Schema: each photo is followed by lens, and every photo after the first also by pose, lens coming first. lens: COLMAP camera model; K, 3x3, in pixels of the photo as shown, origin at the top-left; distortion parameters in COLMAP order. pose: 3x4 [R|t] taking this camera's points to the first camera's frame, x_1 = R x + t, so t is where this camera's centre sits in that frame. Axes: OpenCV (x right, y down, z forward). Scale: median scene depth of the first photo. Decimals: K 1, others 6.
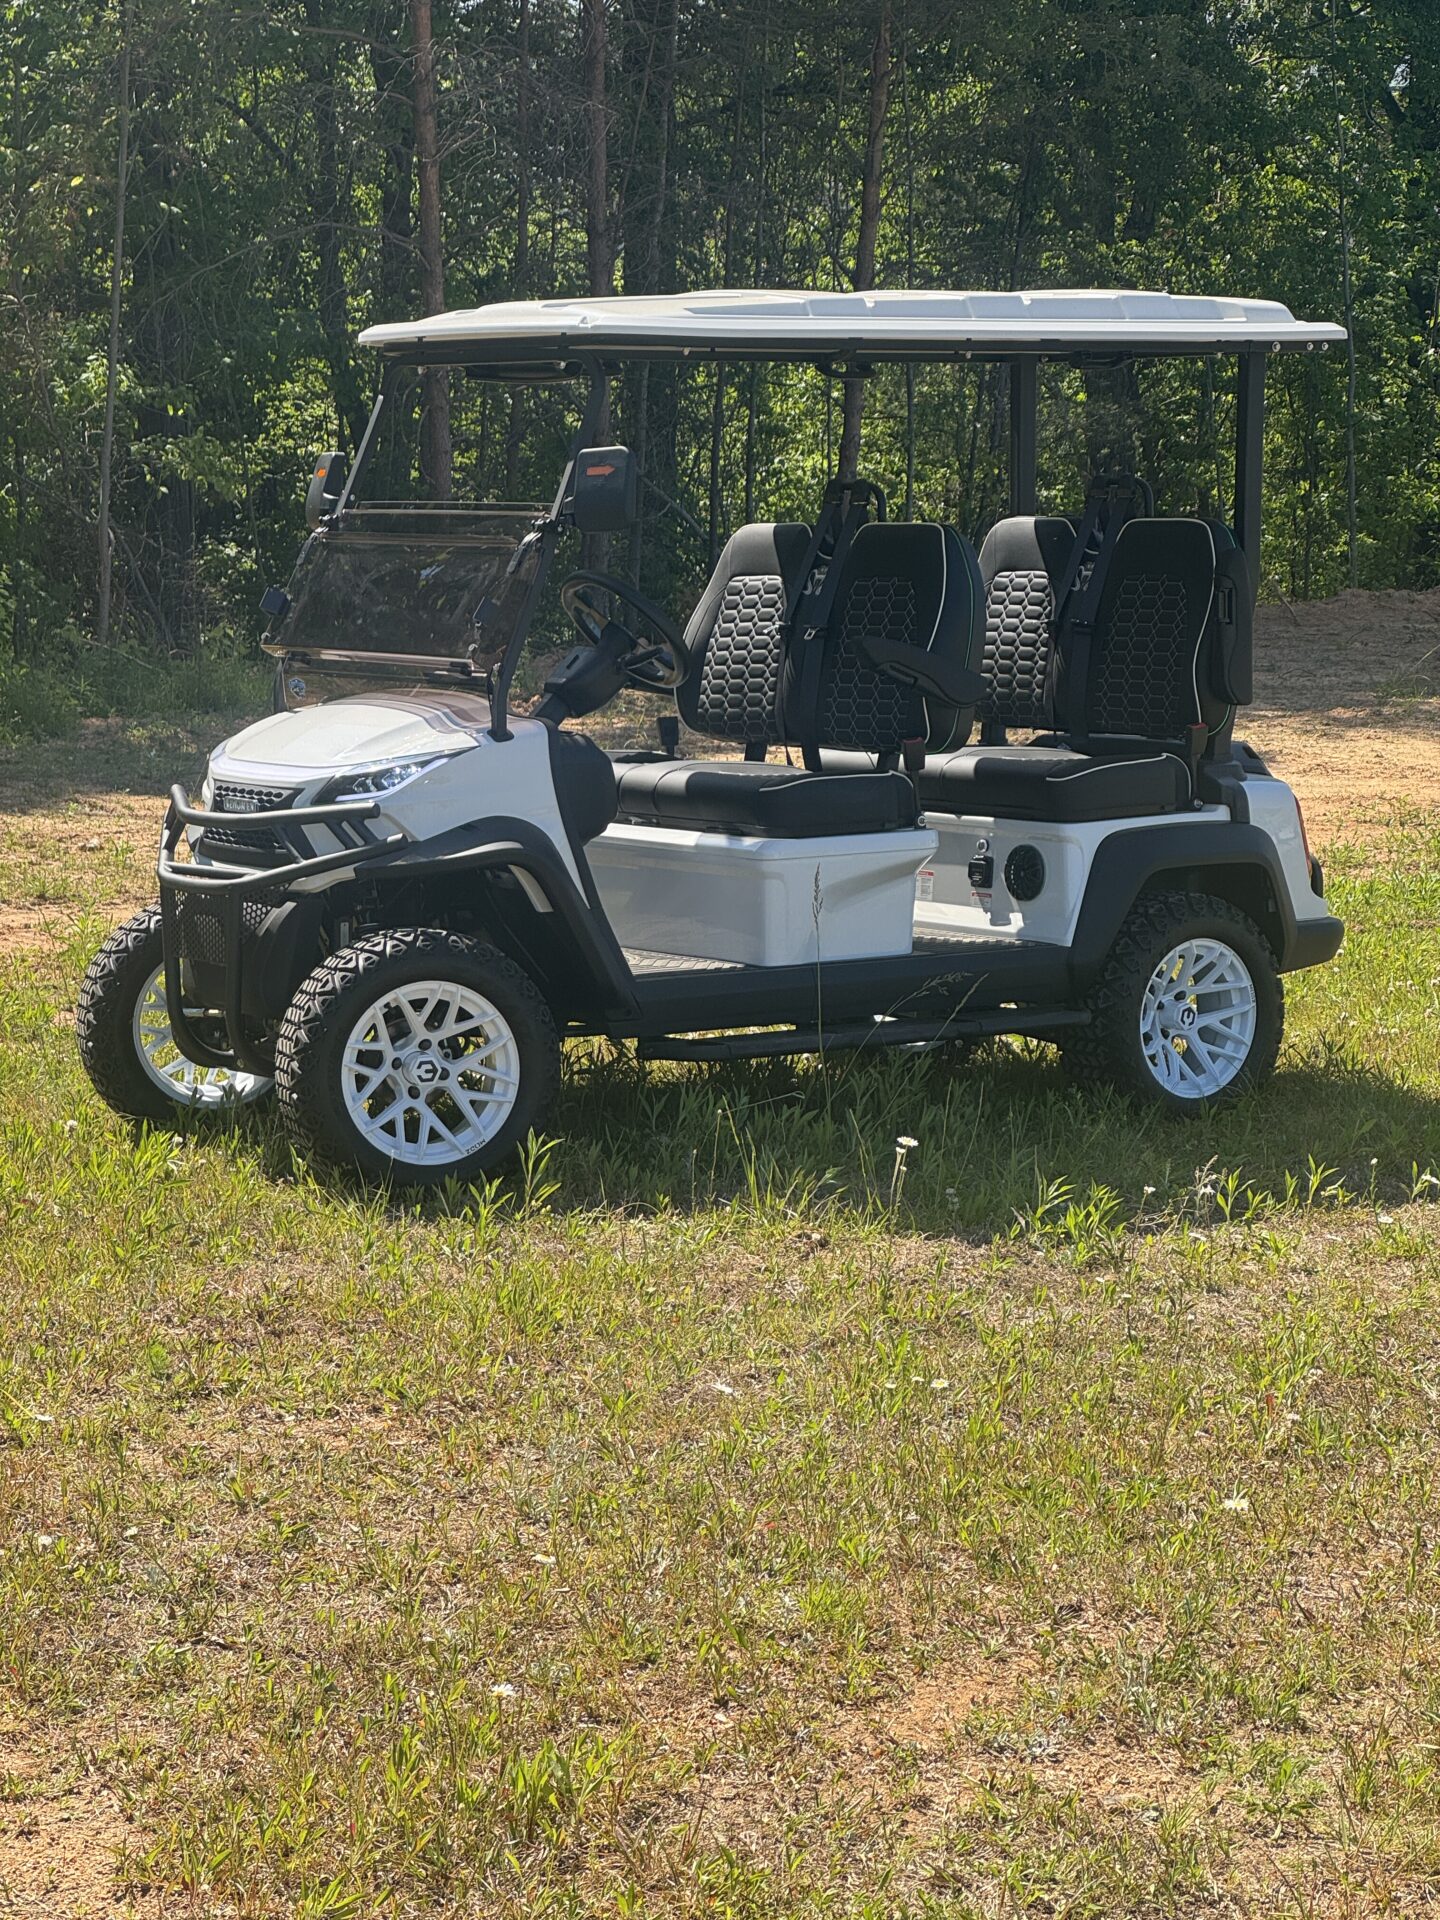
lens RADIAL K [[4270.2, 0, 720.0], [0, 4270.2, 960.0], [0, 0, 1]] dist [-0.121796, 4.754083]
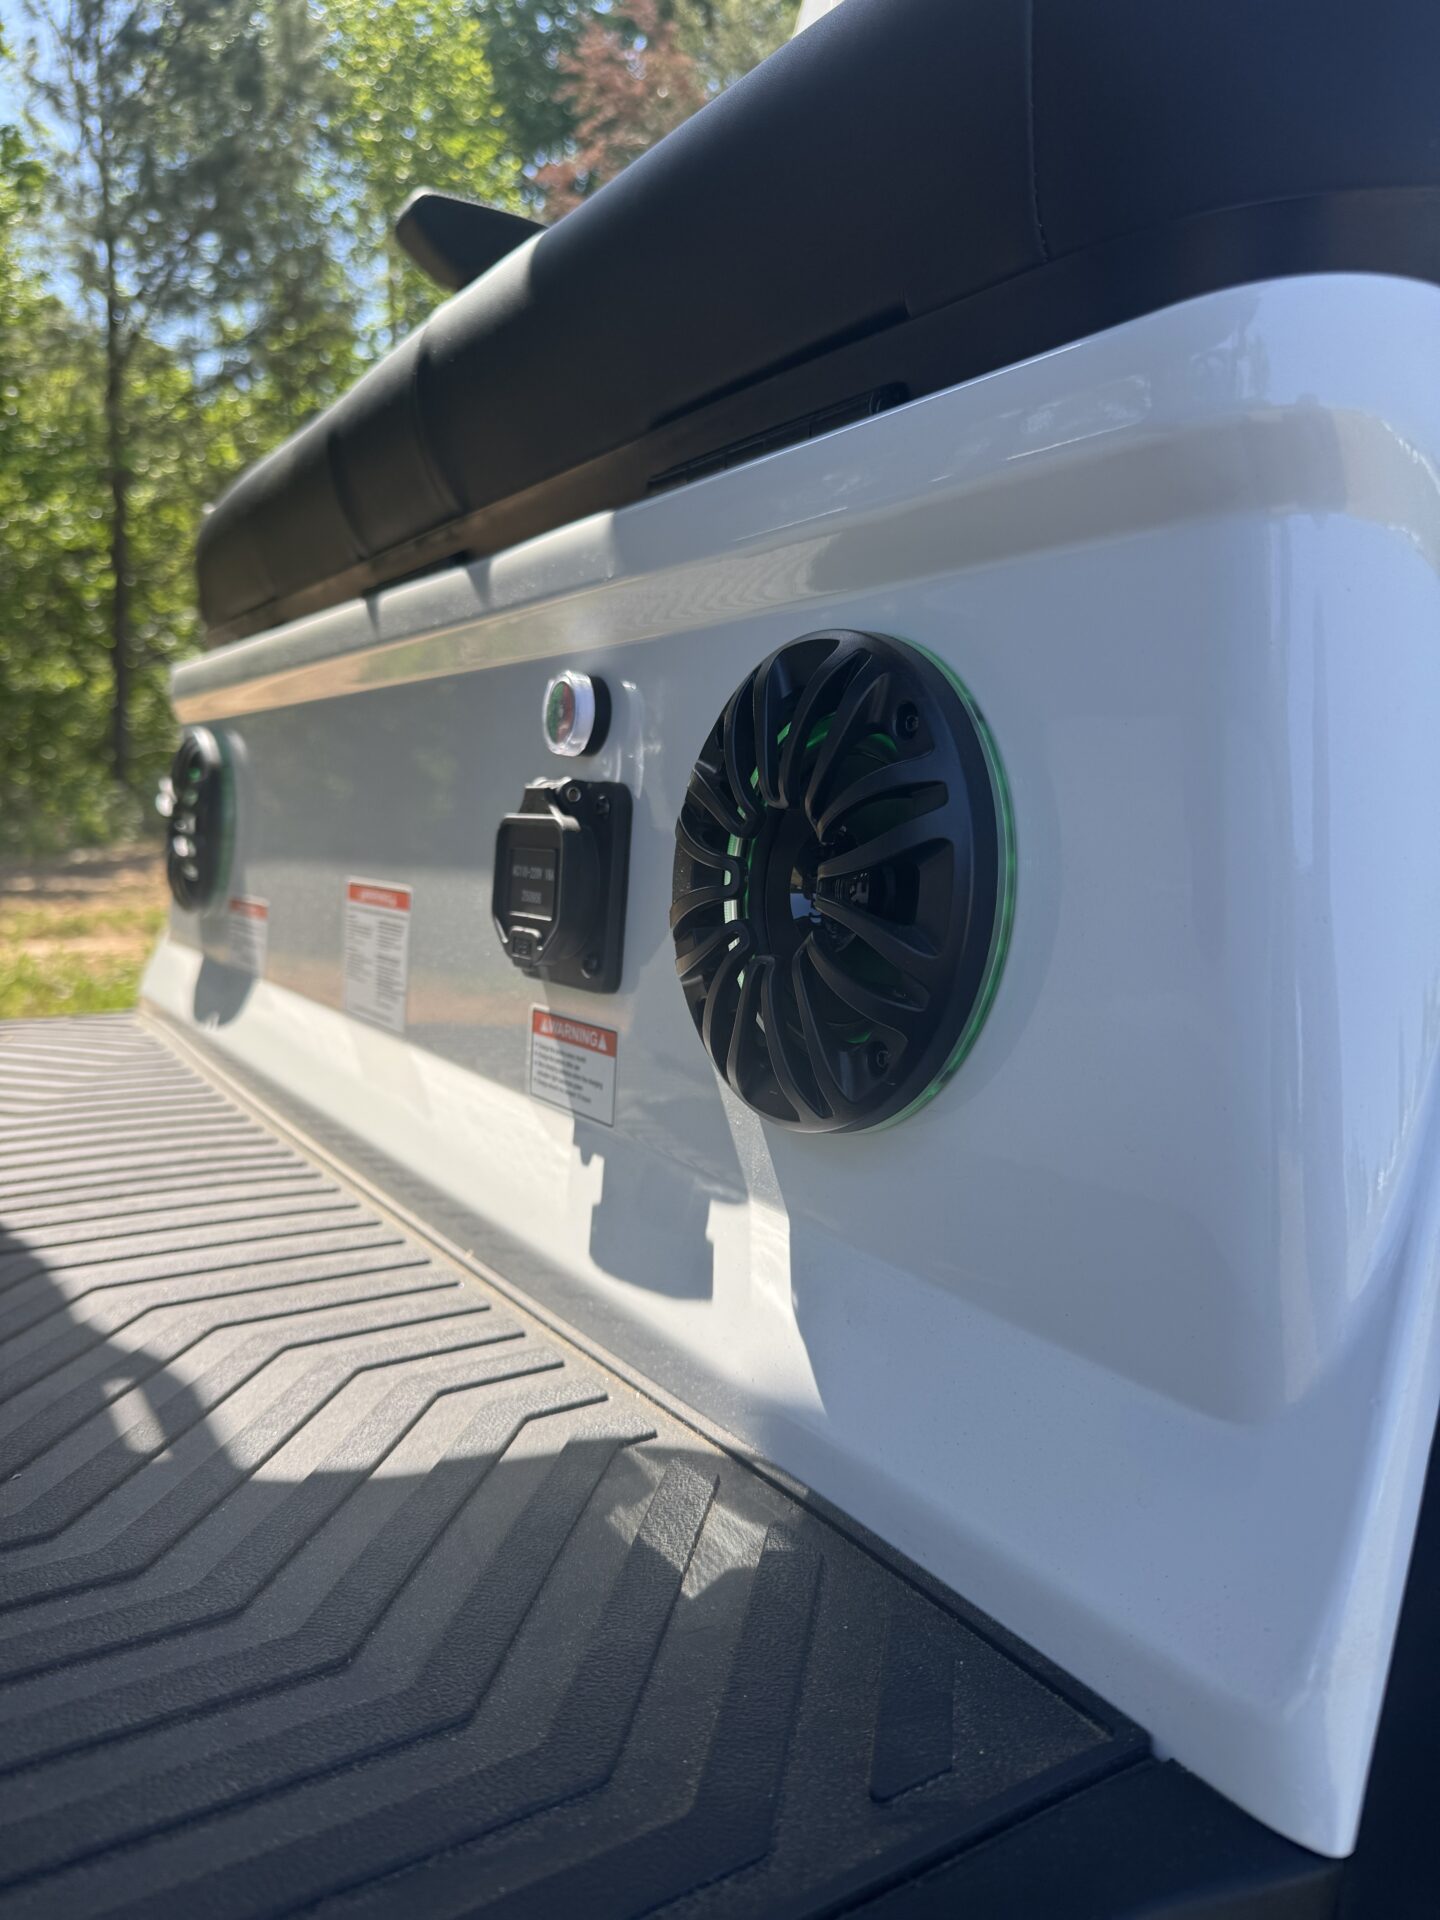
lens RADIAL K [[1387.7, 0, 720.0], [0, 1387.7, 960.0], [0, 0, 1]] dist [-0.012383, -0.005650]
pose [[0.997637, 0.019644, -0.065838, 0.077496], [-0.019703, 0.999806, -0.000251, -0.020004], [0.065820, 0.001547, 0.997830, 1.050689]]
